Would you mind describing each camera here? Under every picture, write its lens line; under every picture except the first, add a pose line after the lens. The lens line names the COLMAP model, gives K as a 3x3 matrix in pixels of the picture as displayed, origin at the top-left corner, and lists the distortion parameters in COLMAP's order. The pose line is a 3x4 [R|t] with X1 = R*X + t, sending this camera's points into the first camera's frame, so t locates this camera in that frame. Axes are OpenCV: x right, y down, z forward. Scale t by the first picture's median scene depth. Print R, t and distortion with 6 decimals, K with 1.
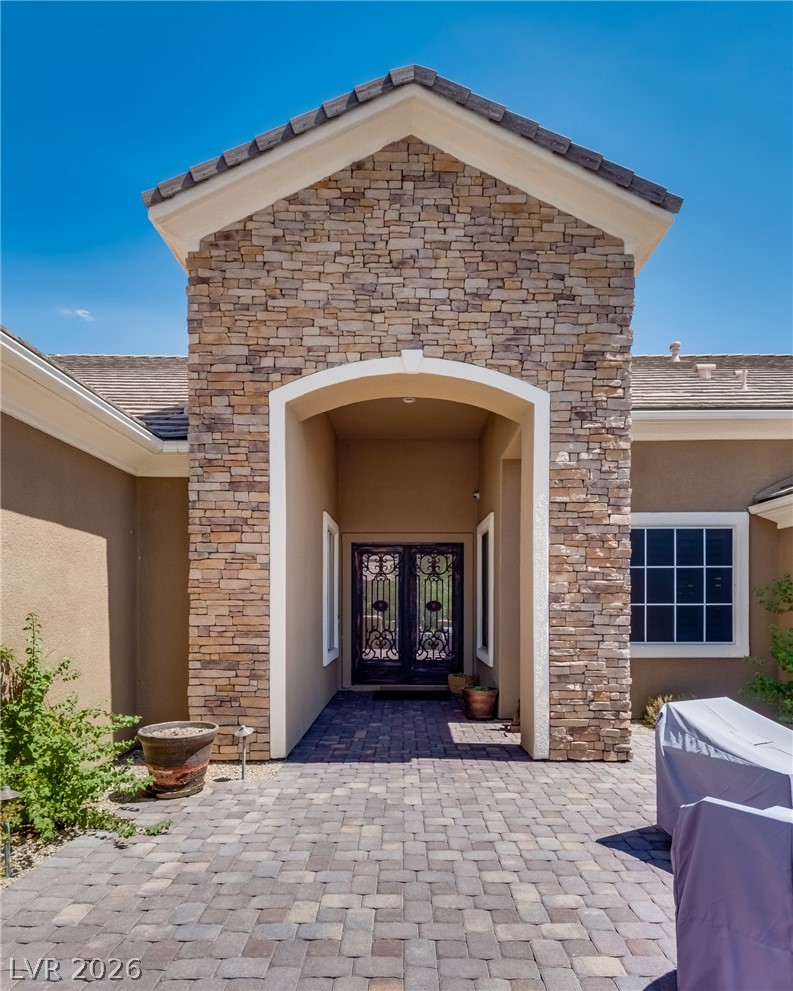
lens RADIAL K [[617.0, 0, 394.3], [0, 617.0, 616.8], [0, 0, 1]] dist [0.003494, -0.000551]
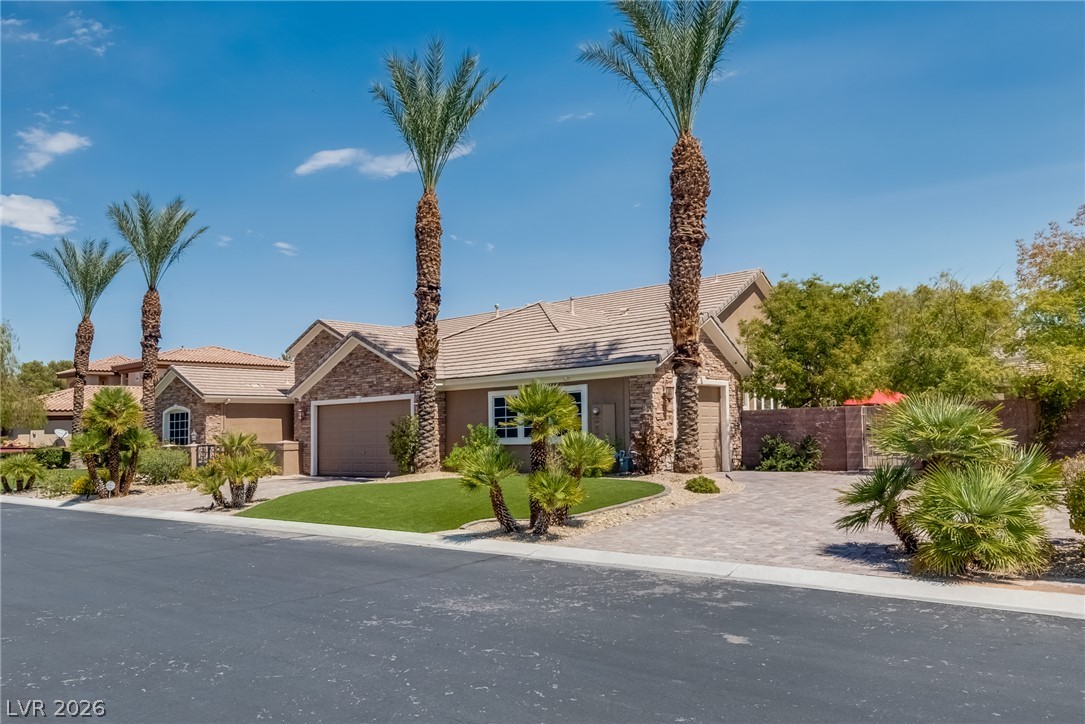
lens RADIAL K [[821.4, 0, 542.5], [0, 821.4, 362.0], [0, 0, 1]] dist [-0.054831, -0.000433]
pose [[0.792477, -0.078308, -0.604853, 5.008054], [0.023215, 0.994877, -0.098387, 0.107587], [0.609459, 0.063928, 0.790236, -2.829083]]
